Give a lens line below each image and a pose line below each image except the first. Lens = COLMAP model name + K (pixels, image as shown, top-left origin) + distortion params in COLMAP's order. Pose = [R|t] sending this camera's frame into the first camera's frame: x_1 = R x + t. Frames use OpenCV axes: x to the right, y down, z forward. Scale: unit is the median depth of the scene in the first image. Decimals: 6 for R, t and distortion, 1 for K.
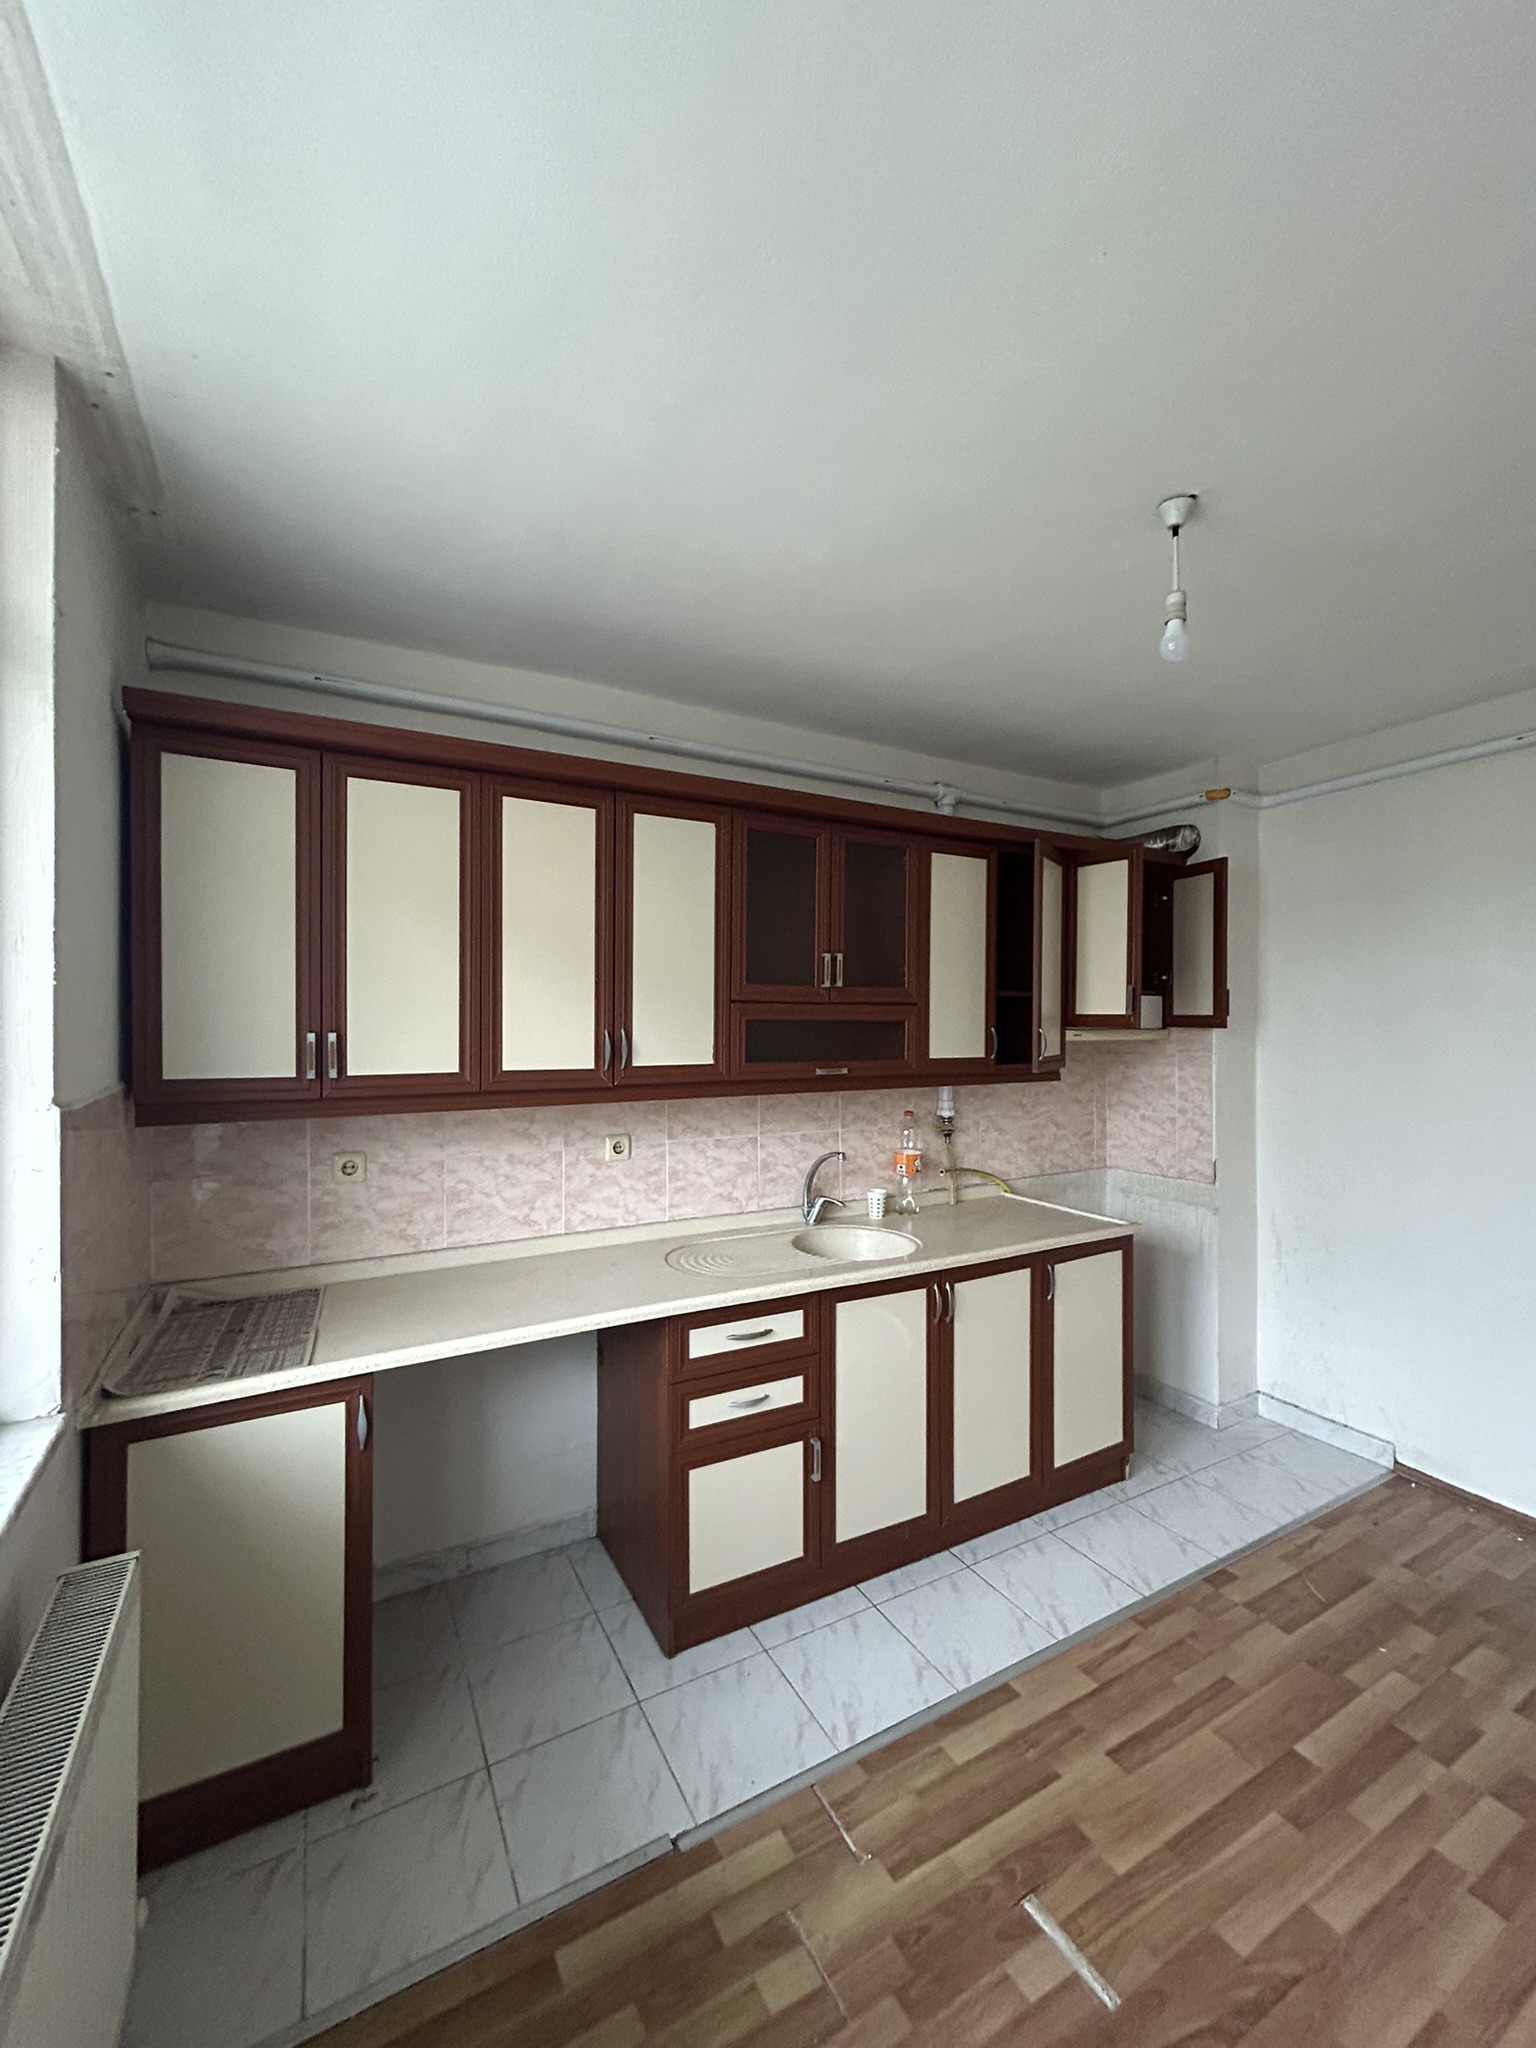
lens RADIAL K [[822.0, 0, 768.0], [0, 822.0, 1024.0], [0, 0, 1]] dist [-0.000897, -0.000060]
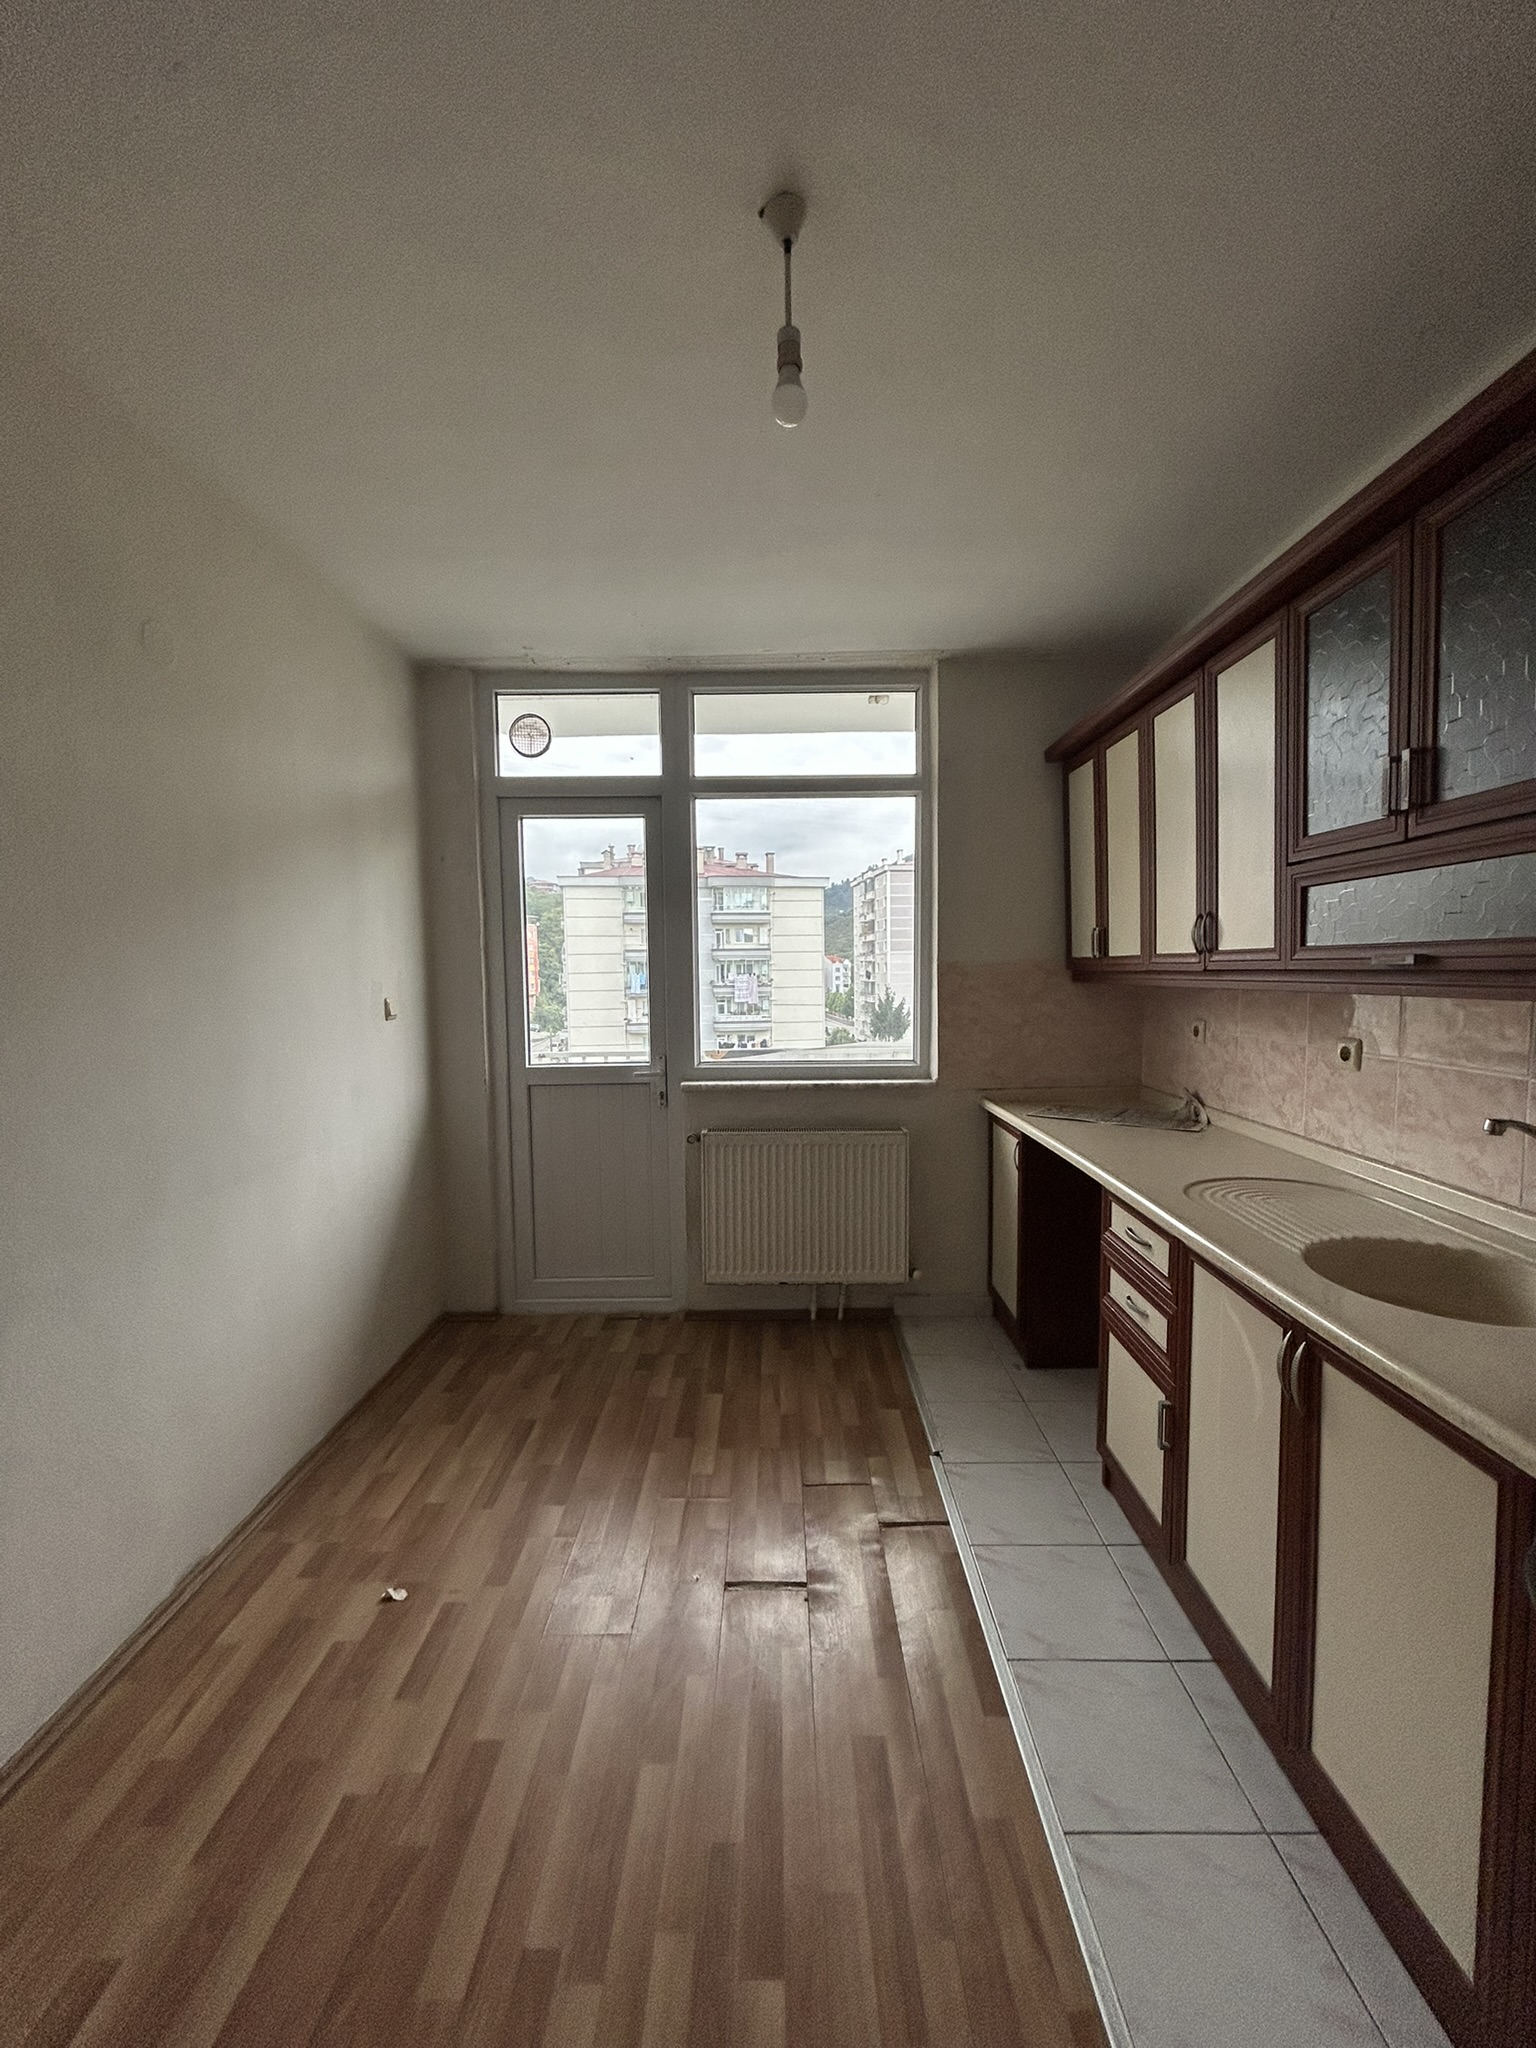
lens RADIAL K [[822.0, 0, 768.0], [0, 822.0, 1024.0], [0, 0, 1]] dist [-0.000897, -0.000060]
pose [[-0.500095, 0.065442, -0.863494, 0.890166], [0.016514, 0.997680, 0.066047, 0.063863], [0.865813, 0.018770, -0.500016, 1.002563]]
